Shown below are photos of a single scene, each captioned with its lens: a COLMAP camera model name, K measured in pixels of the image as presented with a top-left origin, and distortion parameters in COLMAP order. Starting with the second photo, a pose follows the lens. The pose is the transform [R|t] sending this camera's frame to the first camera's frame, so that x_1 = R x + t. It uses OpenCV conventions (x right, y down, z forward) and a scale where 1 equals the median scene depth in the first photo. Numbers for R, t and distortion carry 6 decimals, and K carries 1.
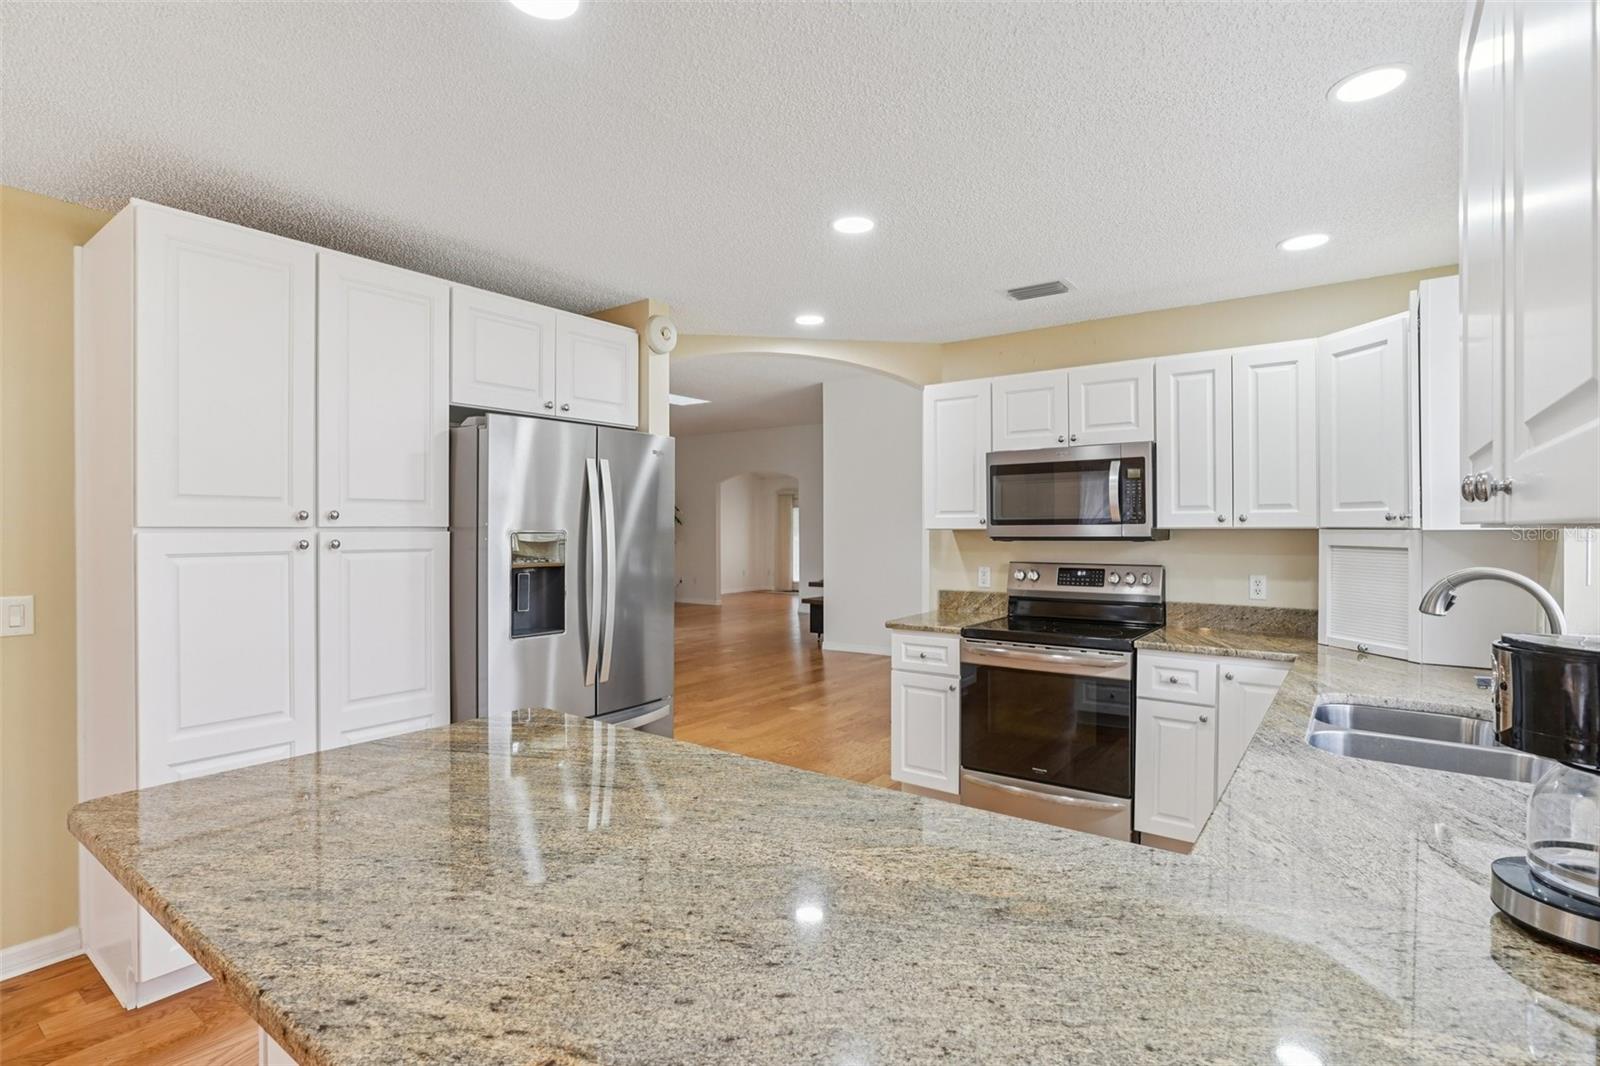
lens RADIAL K [[774.3, 0, 799.6], [0, 774.3, 533.7], [0, 0, 1]] dist [-0.031643, 0.008363]
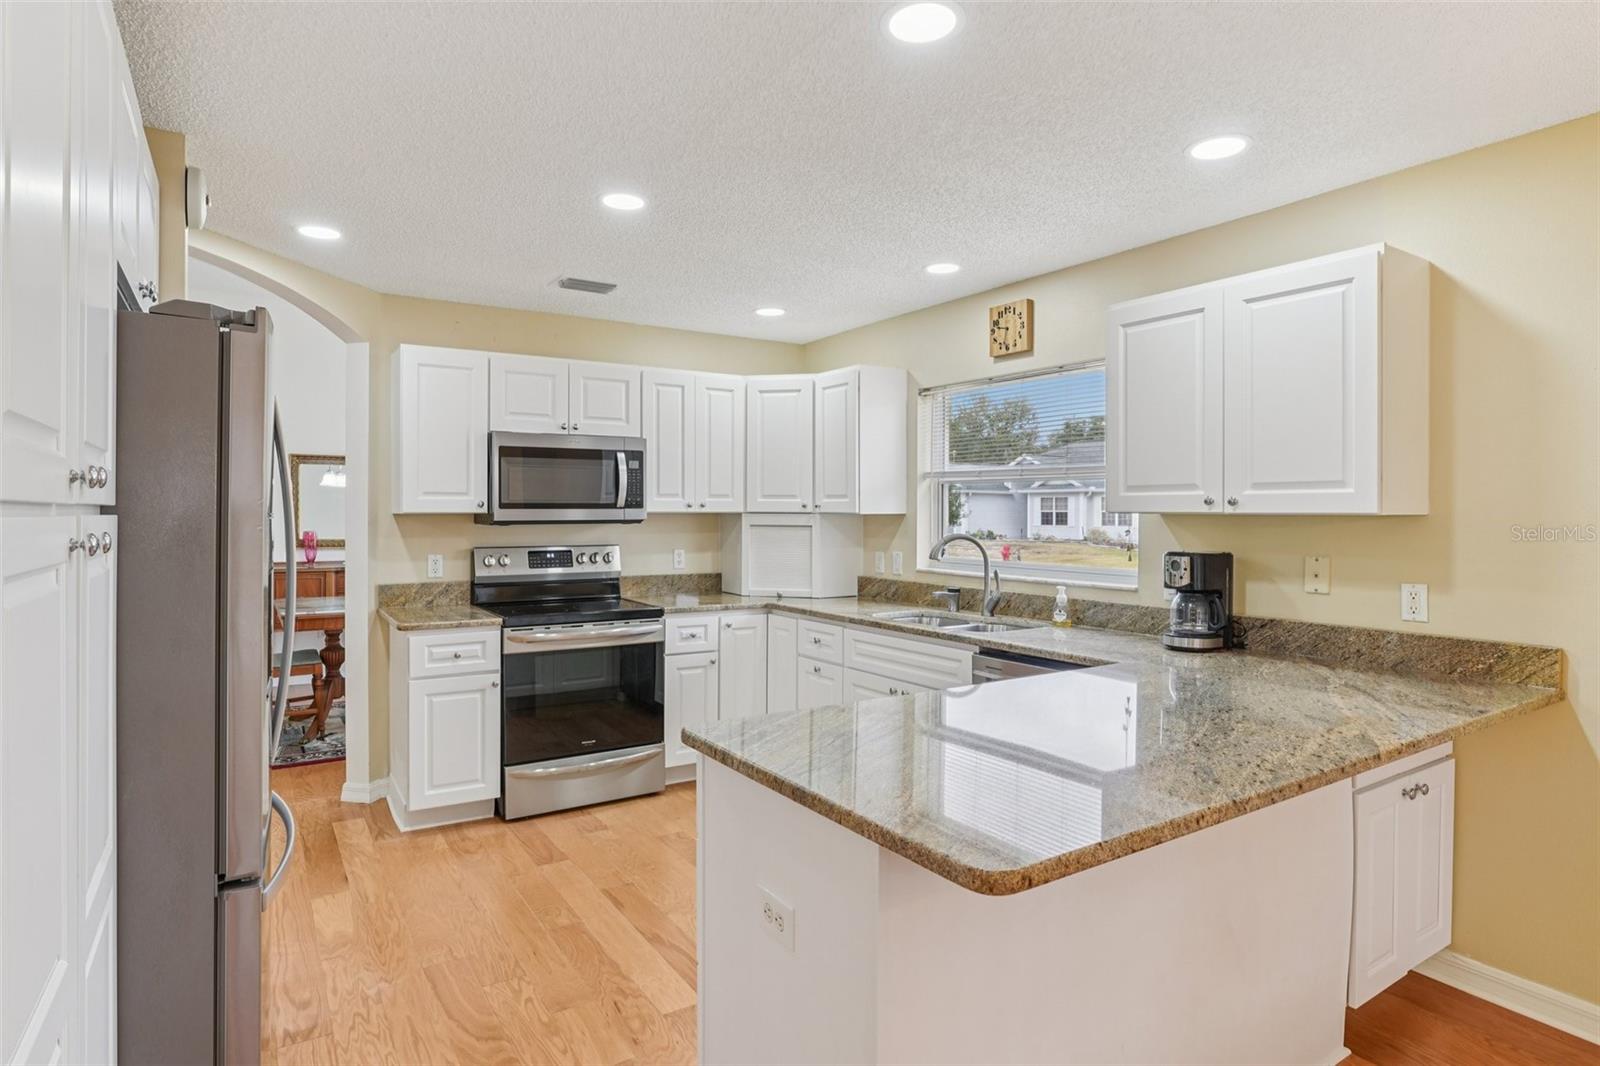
lens RADIAL K [[857.9, 0, 793.1], [0, 857.9, 514.1], [0, 0, 1]] dist [-0.036534, 0.005553]
pose [[0.351281, 0.000843, 0.936270, -0.705554], [0.002843, 0.999994, -0.001967, -0.001015], [-0.936266, 0.003353, 0.351277, 0.342643]]
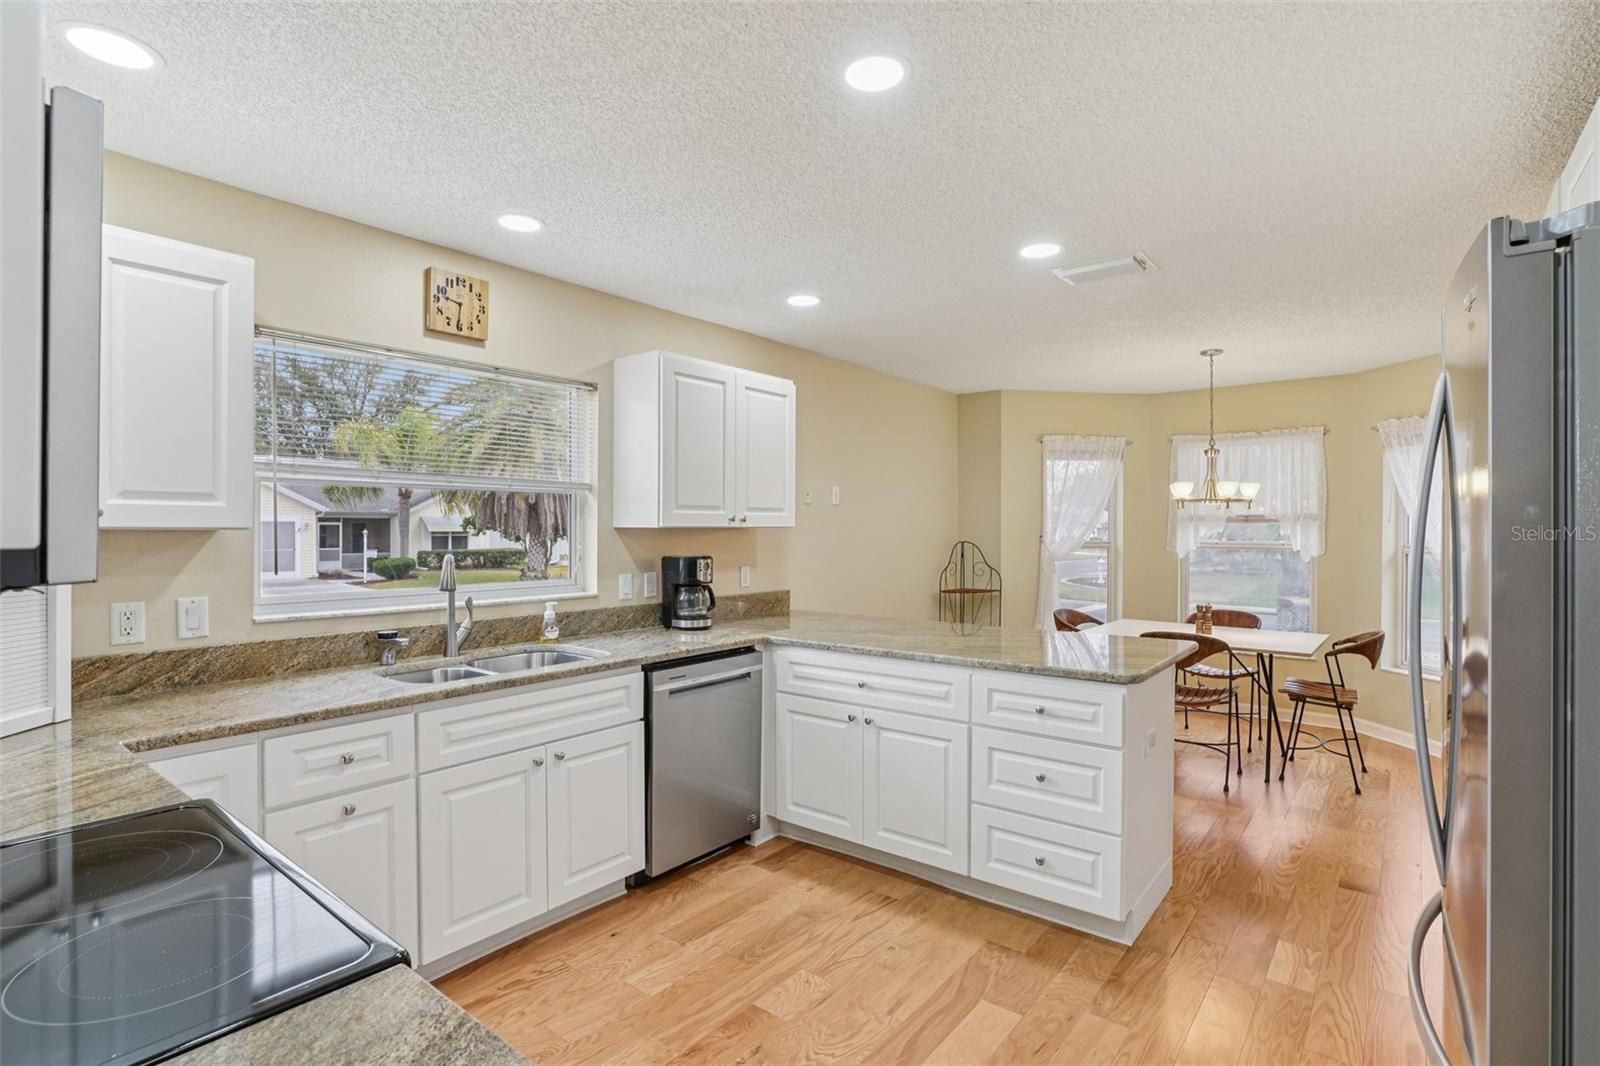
lens RADIAL K [[774.3, 0, 807.8], [0, 774.3, 526.7], [0, 0, 1]] dist [-0.031643, 0.008363]
pose [[-0.999811, 0.000131, 0.019455, 0.095046], [0.000240, 0.999984, 0.005610, -0.009557], [-0.019454, 0.005614, -0.999795, 1.358609]]
